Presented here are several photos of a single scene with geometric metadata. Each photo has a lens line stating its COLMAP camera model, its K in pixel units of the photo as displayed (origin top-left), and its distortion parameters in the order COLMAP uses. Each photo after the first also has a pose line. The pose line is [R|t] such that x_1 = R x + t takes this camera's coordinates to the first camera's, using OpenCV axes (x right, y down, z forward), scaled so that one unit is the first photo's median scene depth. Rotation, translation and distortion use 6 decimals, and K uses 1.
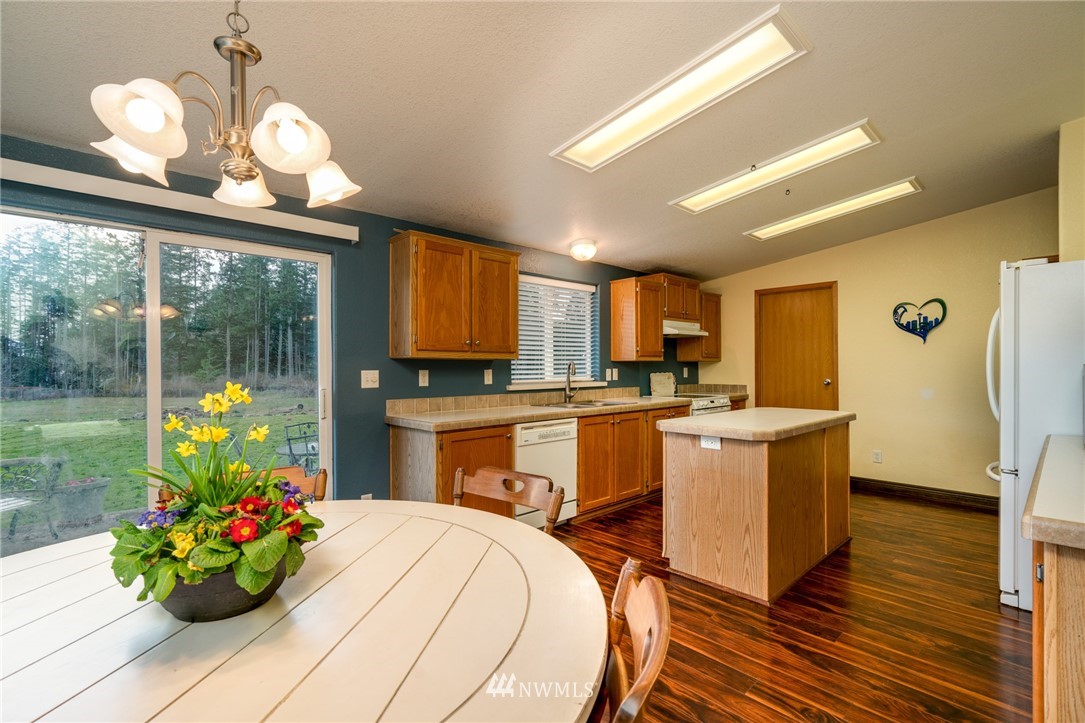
lens RADIAL K [[503.2, 0, 523.1], [0, 503.2, 366.7], [0, 0, 1]] dist [0.000234, 0.000355]
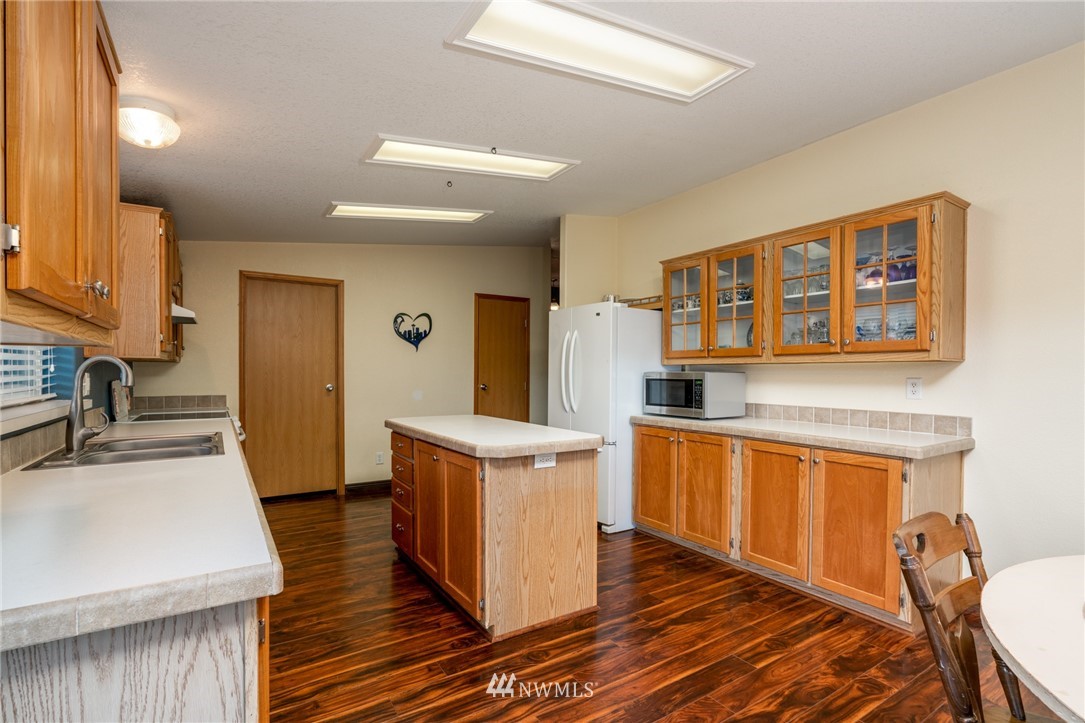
lens RADIAL K [[510.6, 0, 545.9], [0, 510.6, 376.2], [0, 0, 1]] dist [0.000164, 0.000463]
pose [[0.130830, -0.005833, 0.991388, -0.302429], [-0.005756, 0.999961, 0.006643, 0.000430], [-0.991388, -0.006576, 0.130791, 0.544068]]
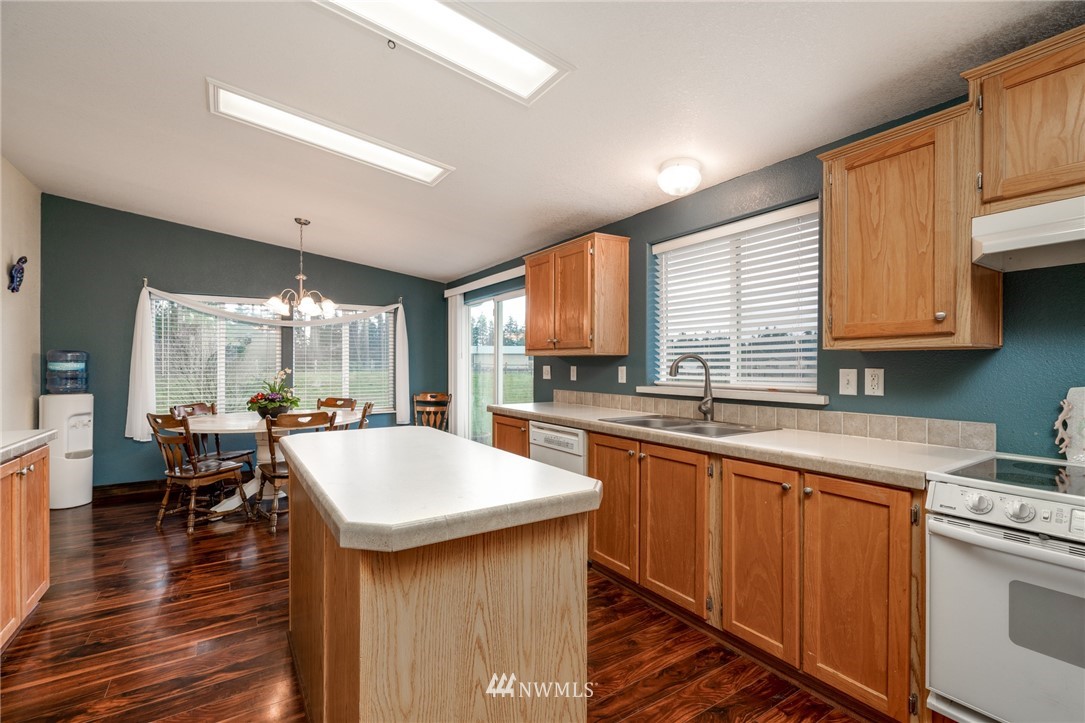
lens RADIAL K [[465.7, 0, 536.9], [0, 465.7, 366.9], [0, 0, 1]] dist [0.001862, -0.000348]
pose [[-0.147434, 0.013516, -0.988979, 0.690673], [0.003404, 0.999908, 0.013158, -0.004508], [0.989066, -0.001426, -0.147467, 0.872136]]
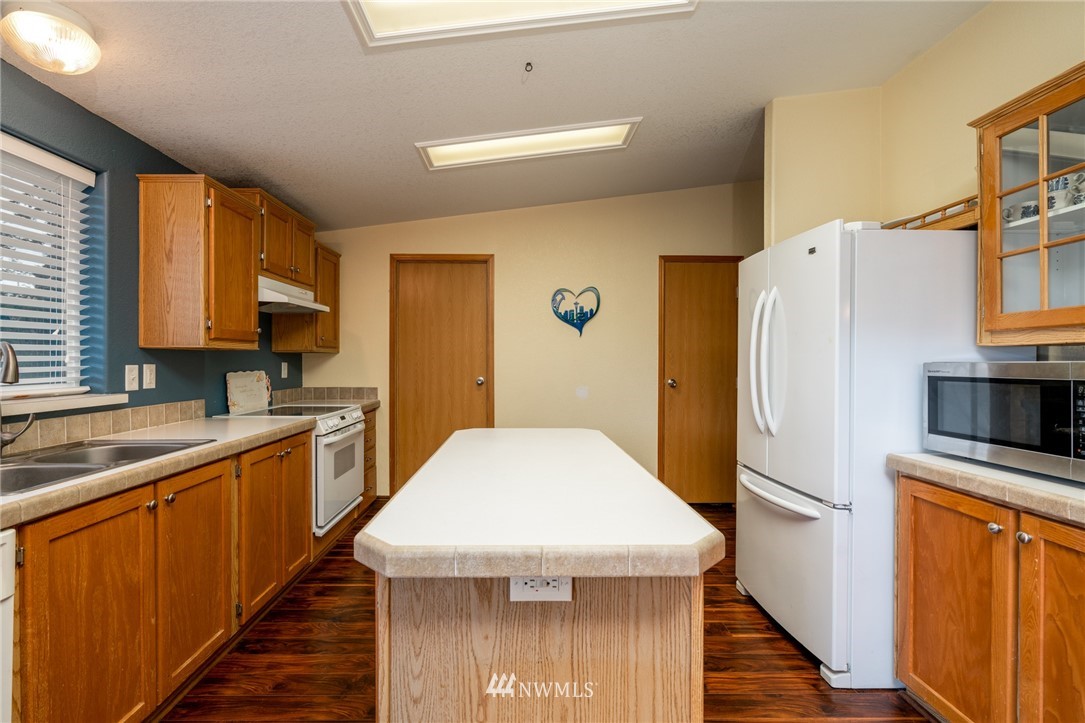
lens RADIAL K [[498.6, 0, 538.0], [0, 498.6, 359.7], [0, 0, 1]] dist [-0.001100, 0.000201]
pose [[0.640601, 0.006476, 0.767847, 0.065484], [-0.005185, 0.999978, -0.004107, -0.000553], [-0.767857, -0.001350, 0.640620, 0.476656]]
